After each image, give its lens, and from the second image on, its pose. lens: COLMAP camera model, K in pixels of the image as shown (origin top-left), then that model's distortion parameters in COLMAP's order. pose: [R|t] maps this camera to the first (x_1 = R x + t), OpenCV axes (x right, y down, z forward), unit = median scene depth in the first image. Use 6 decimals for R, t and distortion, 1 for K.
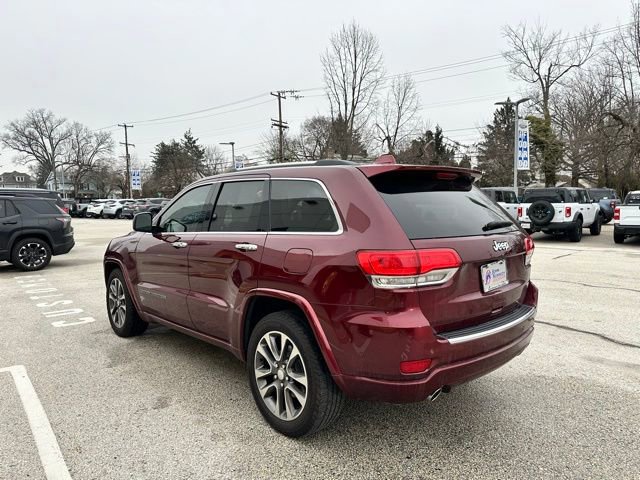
lens RADIAL K [[448.9, 0, 319.1], [0, 448.9, 241.6], [0, 0, 1]] dist [0.049669, -0.066337]
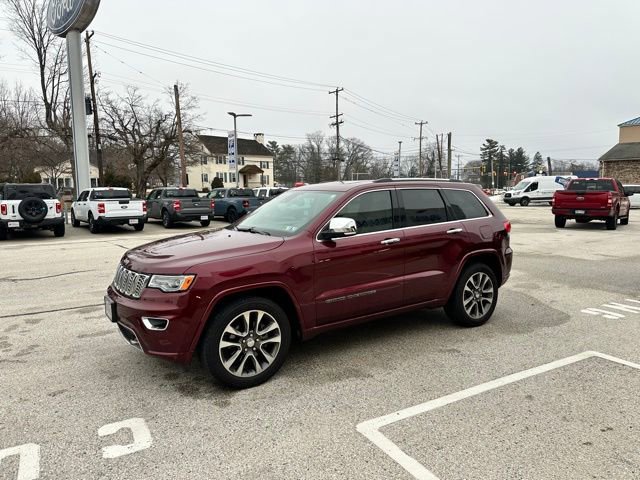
lens RADIAL K [[450.2, 0, 320.2], [0, 450.2, 239.9], [0, 0, 1]] dist [0.065704, -0.087039]
pose [[0.148379, -0.099848, 0.983877, -0.142479], [0.089246, 0.992182, 0.087231, -0.010994], [-0.984895, 0.074864, 0.156130, 0.094493]]
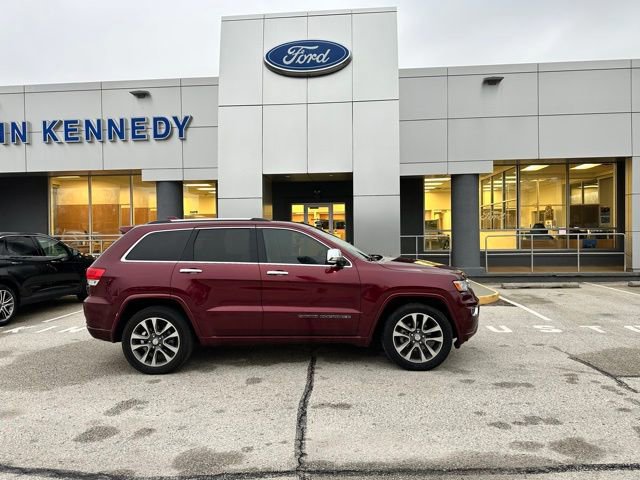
lens RADIAL K [[448.5, 0, 319.6], [0, 448.5, 240.0], [0, 0, 1]] dist [0.056618, -0.079158]
pose [[-0.683044, 0.036575, -0.729461, 0.087414], [-0.036246, 0.995817, 0.083869, -0.022328], [0.729477, 0.083727, -0.678861, 0.218139]]
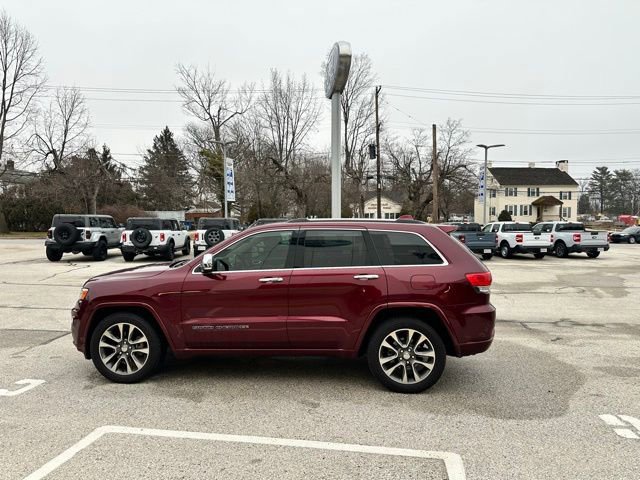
lens RADIAL K [[451.3, 0, 313.6], [0, 451.3, 239.0], [0, 0, 1]] dist [0.057475, -0.081400]
pose [[0.738504, -0.011136, 0.674157, -0.098728], [0.046978, 0.998284, -0.034972, -0.005237], [-0.672610, 0.057497, 0.737760, 0.001720]]
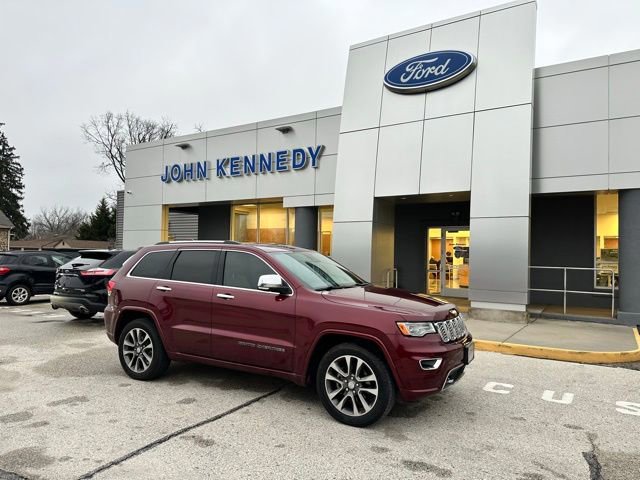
lens RADIAL K [[448.4, 0, 319.0], [0, 448.4, 246.3], [0, 0, 1]] dist [0.054775, -0.066001]
pose [[-0.948303, -0.009660, -0.317218, 0.019576], [-0.030566, 0.997670, 0.060993, -0.024554], [0.315890, 0.067536, -0.946389, 0.250822]]
